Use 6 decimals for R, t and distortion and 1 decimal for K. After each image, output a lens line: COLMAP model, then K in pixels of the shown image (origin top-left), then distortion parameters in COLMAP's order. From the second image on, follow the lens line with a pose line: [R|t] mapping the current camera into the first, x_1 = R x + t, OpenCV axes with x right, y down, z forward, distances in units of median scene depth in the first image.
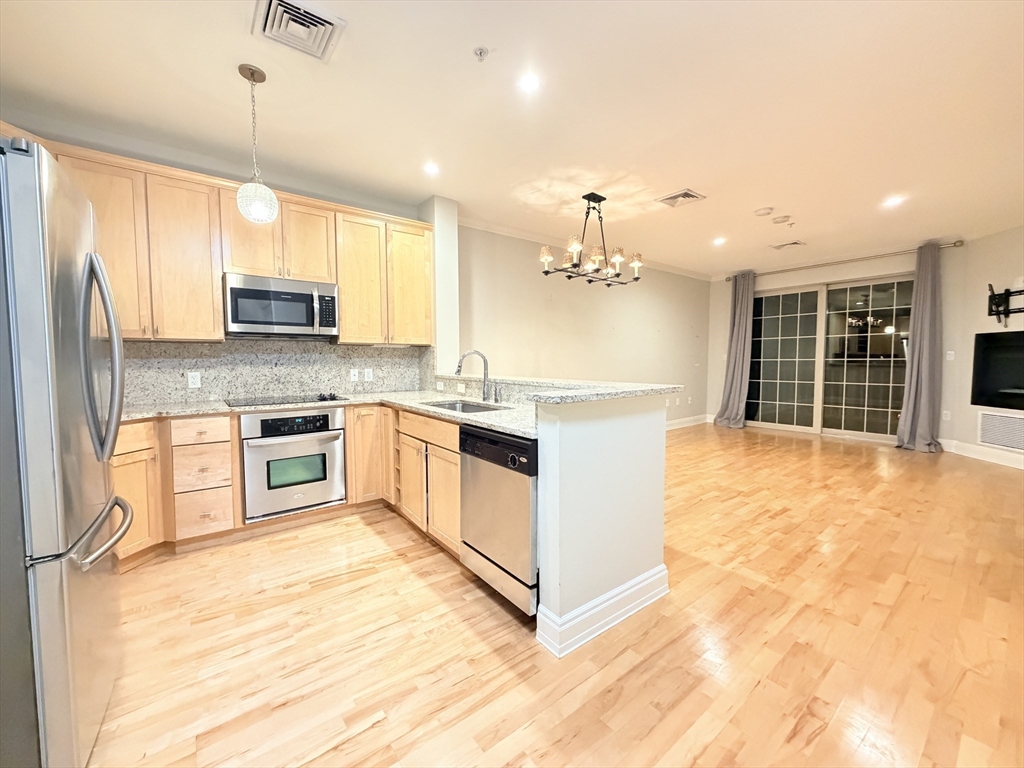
lens RADIAL K [[406.0, 0, 510.0], [0, 406.0, 382.6], [0, 0, 1]] dist [-0.000494, -0.000221]
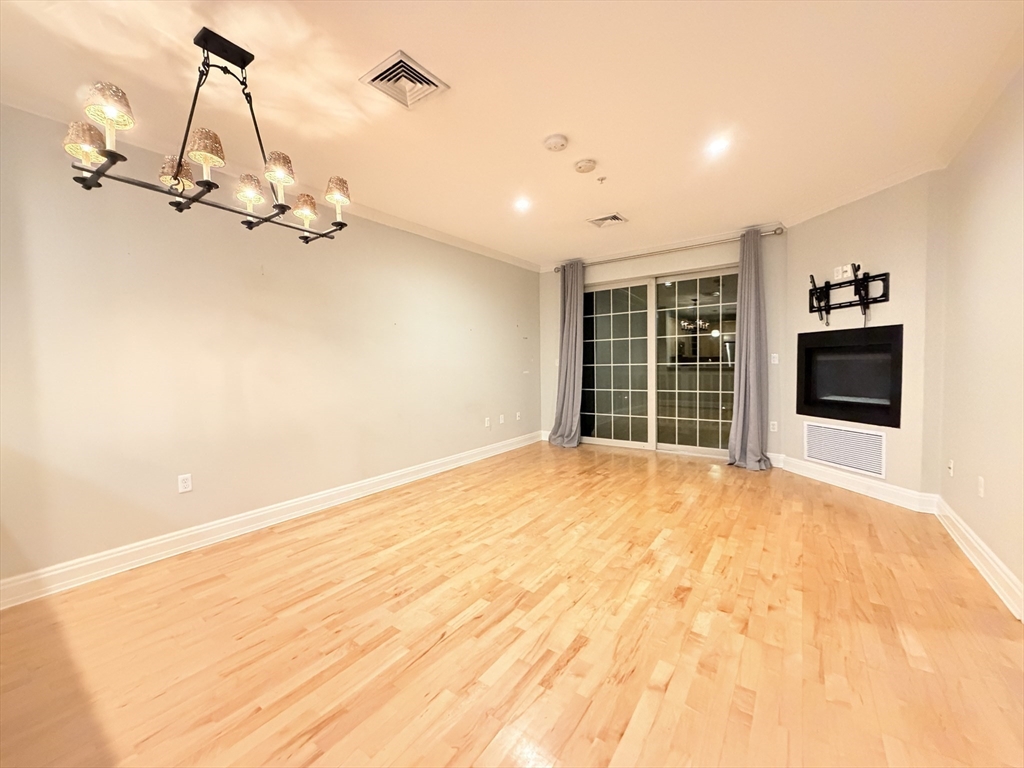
lens RADIAL K [[407.0, 0, 510.2], [0, 407.0, 382.6], [0, 0, 1]] dist [-0.000286, -0.000180]
pose [[0.959355, -0.027006, 0.280907, 0.420325], [0.030651, 0.999493, -0.008588, -0.035691], [-0.280533, 0.016849, 0.959697, 0.464771]]
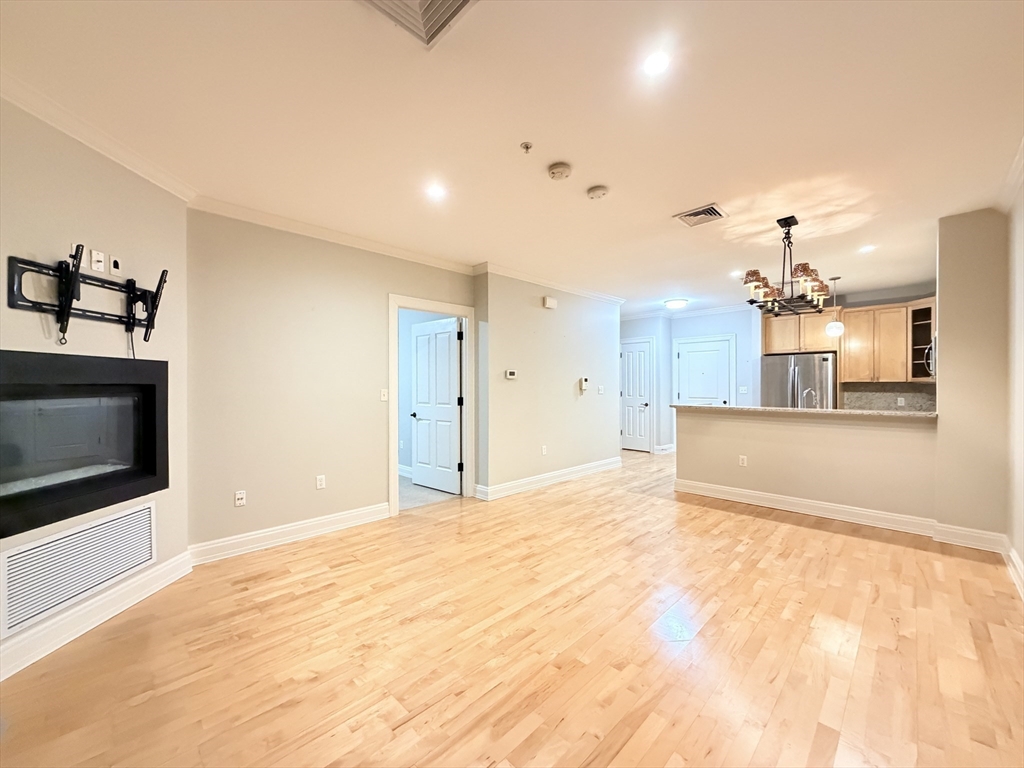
lens RADIAL K [[410.0, 0, 510.4], [0, 410.0, 381.7], [0, 0, 1]] dist [0.000149, 0.000004]
pose [[-0.991998, 0.006037, -0.126107, 1.015429], [-0.000501, 0.998660, 0.051750, -0.154054], [0.126250, 0.051400, -0.990666, 1.992352]]
